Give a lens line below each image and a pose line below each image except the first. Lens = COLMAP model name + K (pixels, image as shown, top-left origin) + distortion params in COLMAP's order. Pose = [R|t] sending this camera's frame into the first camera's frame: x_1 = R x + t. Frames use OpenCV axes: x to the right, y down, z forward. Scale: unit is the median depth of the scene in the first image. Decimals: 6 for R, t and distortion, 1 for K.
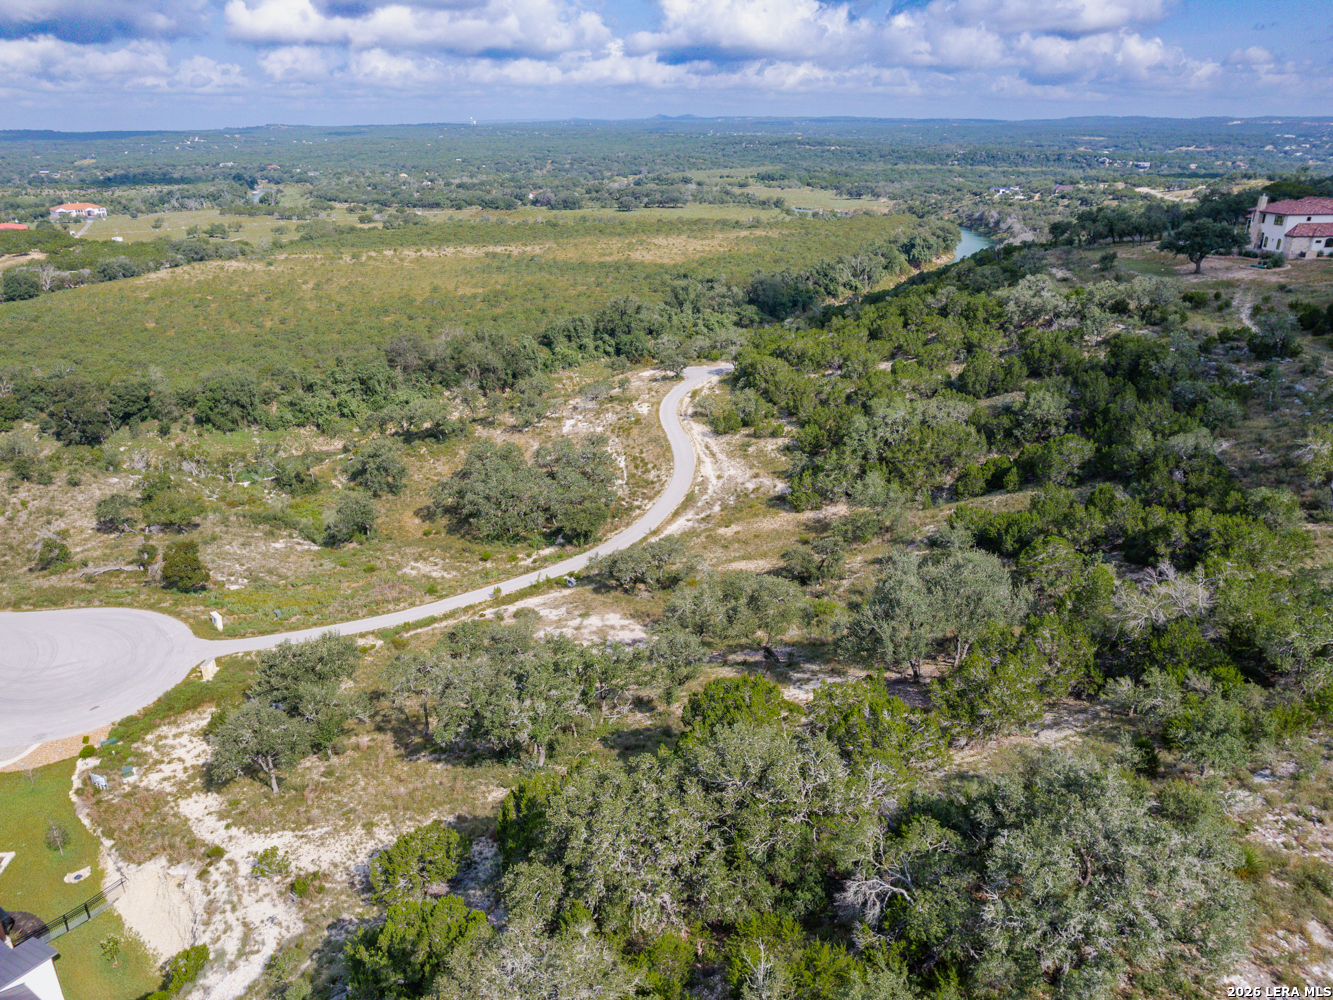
lens RADIAL K [[975.2, 0, 667.4], [0, 975.2, 493.5], [0, 0, 1]] dist [-0.057325, 0.036058]
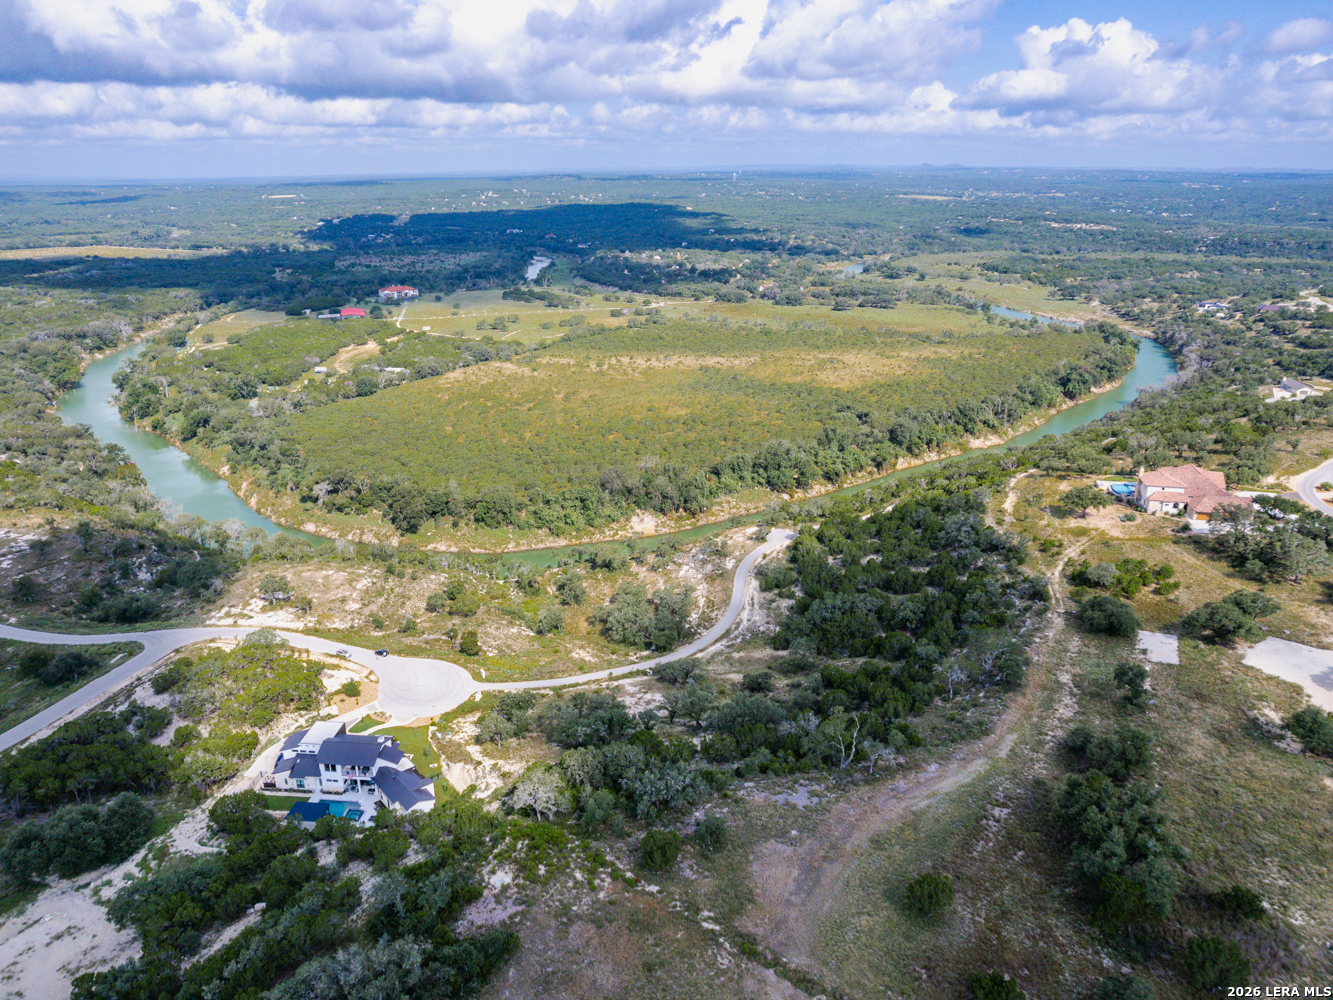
lens RADIAL K [[975.2, 0, 661.6], [0, 975.2, 498.4], [0, 0, 1]] dist [-0.057325, 0.036058]
pose [[0.965075, 0.088254, -0.246659, 0.317486], [-0.096066, 0.995178, -0.019794, -0.187321], [0.243723, 0.042798, 0.968900, -0.770640]]
